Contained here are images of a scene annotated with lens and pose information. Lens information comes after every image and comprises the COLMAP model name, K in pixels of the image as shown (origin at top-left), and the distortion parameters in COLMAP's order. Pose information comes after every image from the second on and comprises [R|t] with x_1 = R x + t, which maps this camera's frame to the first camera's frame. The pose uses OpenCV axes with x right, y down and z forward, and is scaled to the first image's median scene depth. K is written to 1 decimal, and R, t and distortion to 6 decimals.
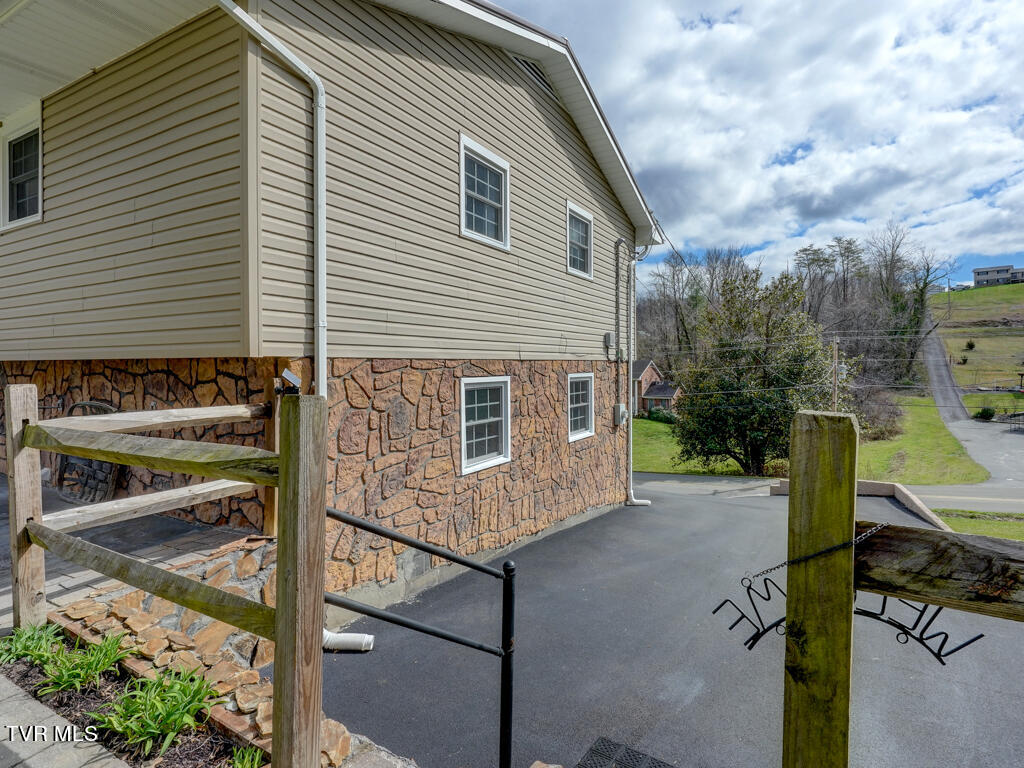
lens RADIAL K [[538.8, 0, 539.9], [0, 538.8, 375.6], [0, 0, 1]] dist [-0.003938, -0.000427]
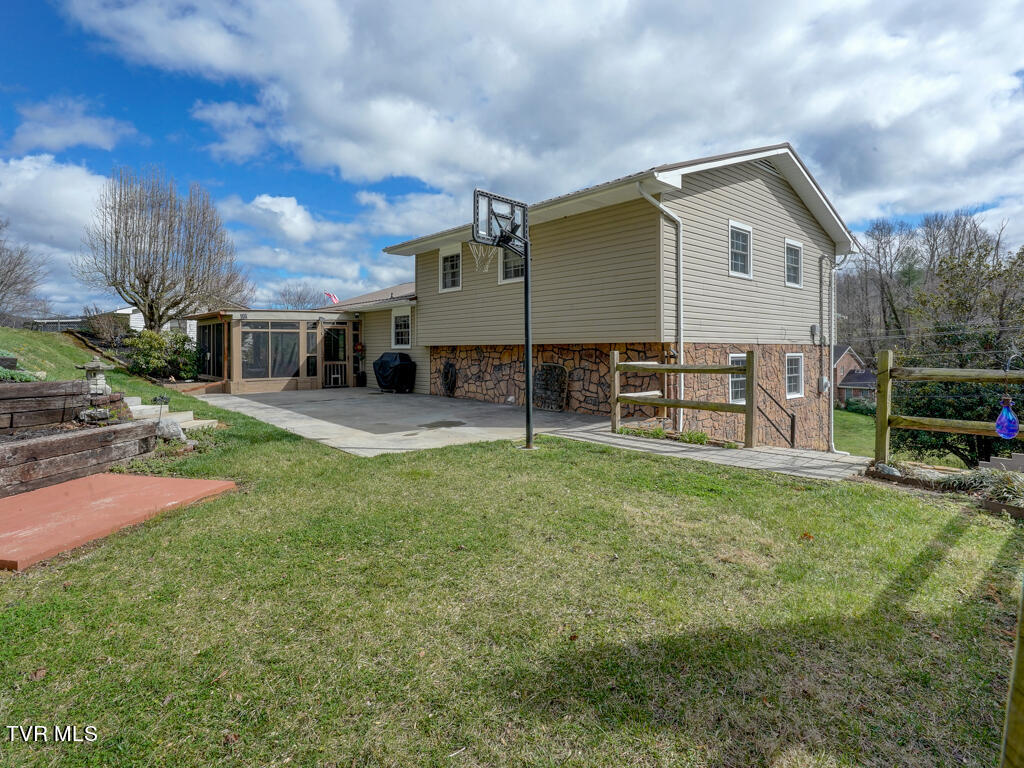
lens RADIAL K [[531.3, 0, 508.5], [0, 531.3, 352.1], [0, 0, 1]] dist [-0.002125, 0.000158]
pose [[0.933684, 0.002407, -0.358090, -0.110160], [-0.008993, 0.999820, -0.016728, 0.019741], [0.357985, 0.018839, 0.933537, -0.519408]]
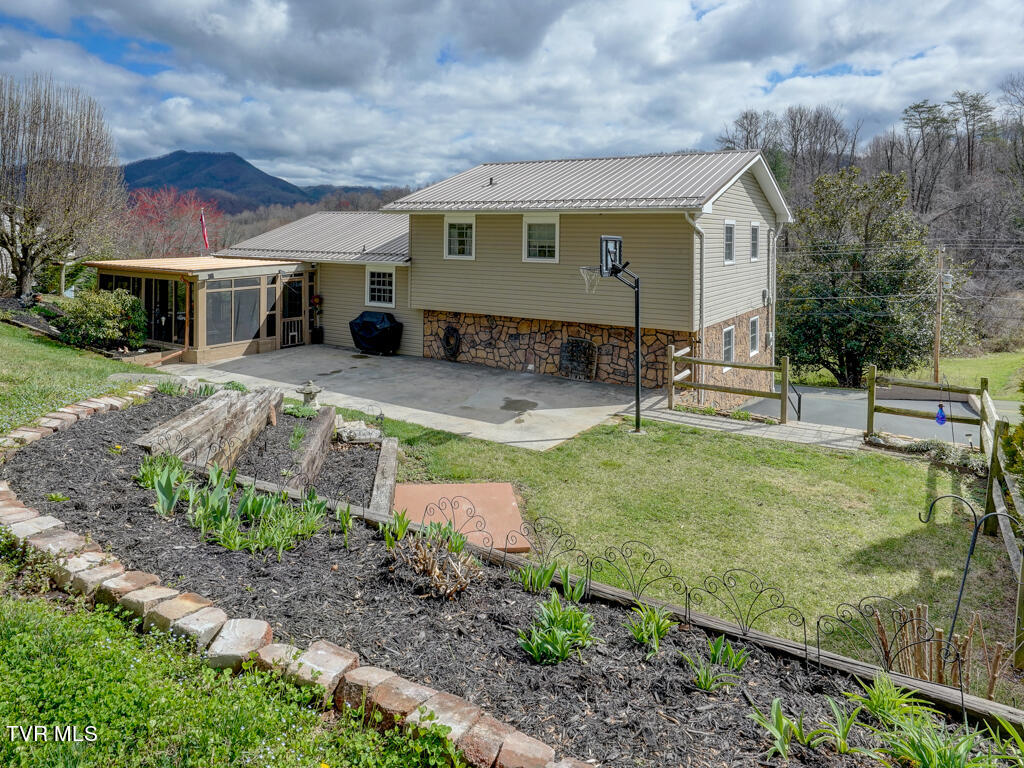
lens RADIAL K [[674.4, 0, 518.0], [0, 674.4, 251.4], [0, 0, 1]] dist [0.002306, 0.002667]
pose [[0.997003, 0.015126, -0.075870, -0.431594], [-0.015746, 0.999847, -0.007587, -0.155318], [0.075743, 0.008759, 0.997089, -1.011070]]
